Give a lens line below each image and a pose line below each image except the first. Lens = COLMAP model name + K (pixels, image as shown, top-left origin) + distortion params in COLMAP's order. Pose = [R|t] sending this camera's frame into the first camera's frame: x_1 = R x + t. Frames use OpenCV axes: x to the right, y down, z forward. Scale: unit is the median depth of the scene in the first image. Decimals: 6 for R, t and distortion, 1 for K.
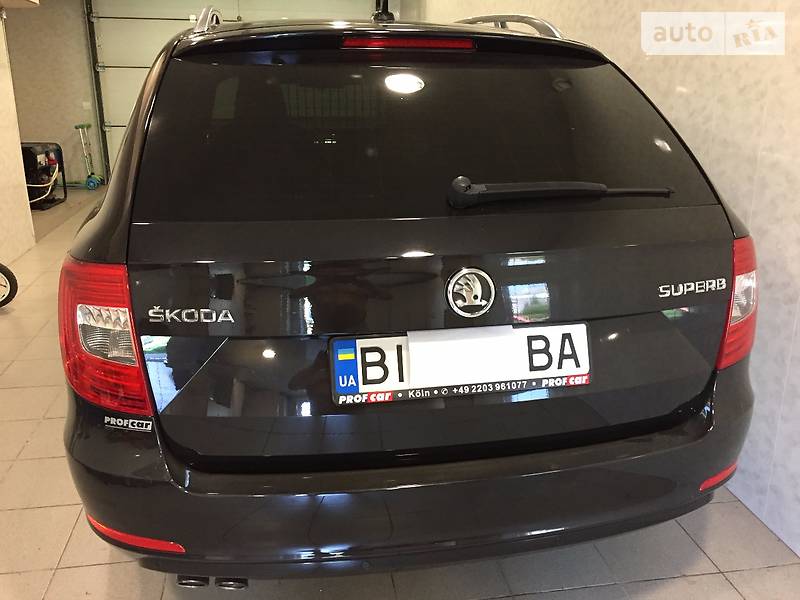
lens RADIAL K [[699.6, 0, 400.0], [0, 699.6, 300.0], [0, 0, 1]] dist [0.081524, -0.110372]
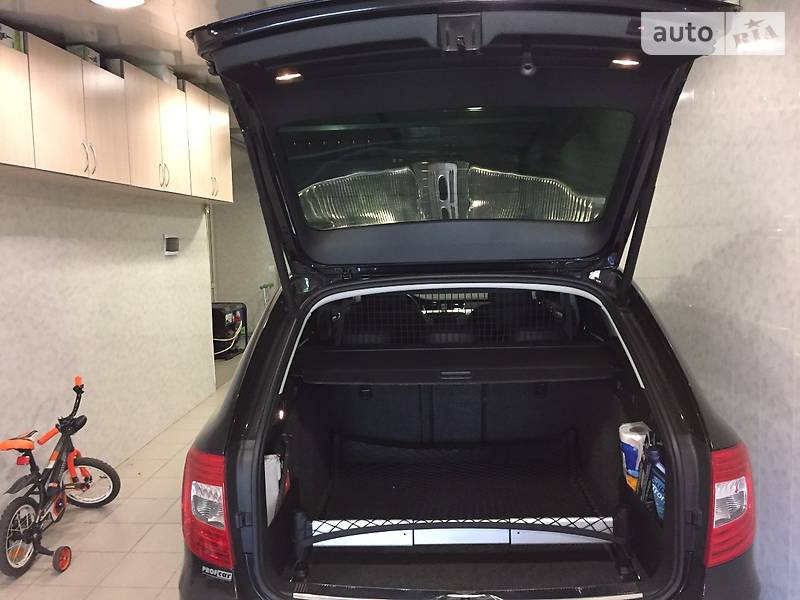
lens RADIAL K [[699.6, 0, 400.0], [0, 699.6, 300.0], [0, 0, 1]] dist [0.081524, -0.110372]
pose [[0.969959, -0.005129, -0.243216, 0.283246], [-0.039945, 0.982849, -0.180032, -0.107794], [0.239968, 0.184339, 0.953118, -0.306758]]
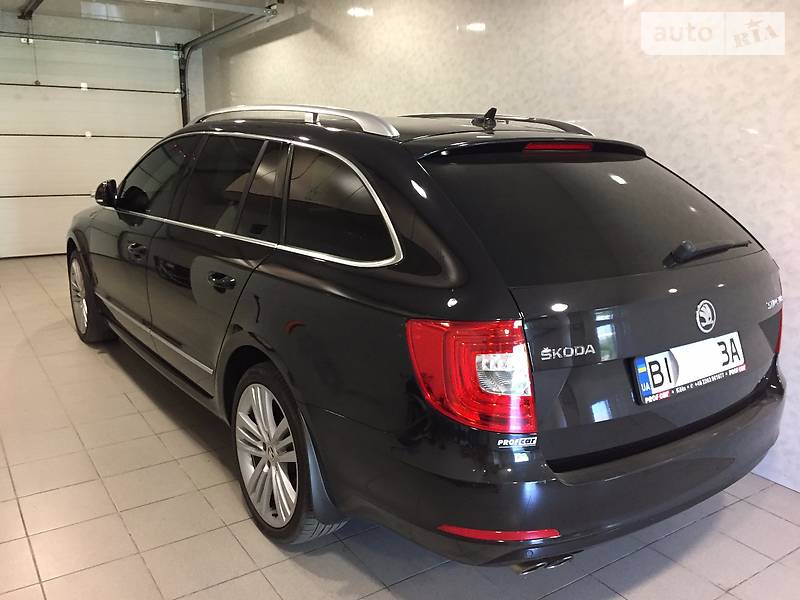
lens RADIAL K [[699.6, 0, 400.0], [0, 699.6, 300.0], [0, 0, 1]] dist [0.081524, -0.110372]
pose [[0.906531, -0.087152, 0.413045, -1.044357], [0.118280, 0.991703, -0.050347, -0.043288], [-0.405230, 0.094496, 0.909318, -0.109596]]
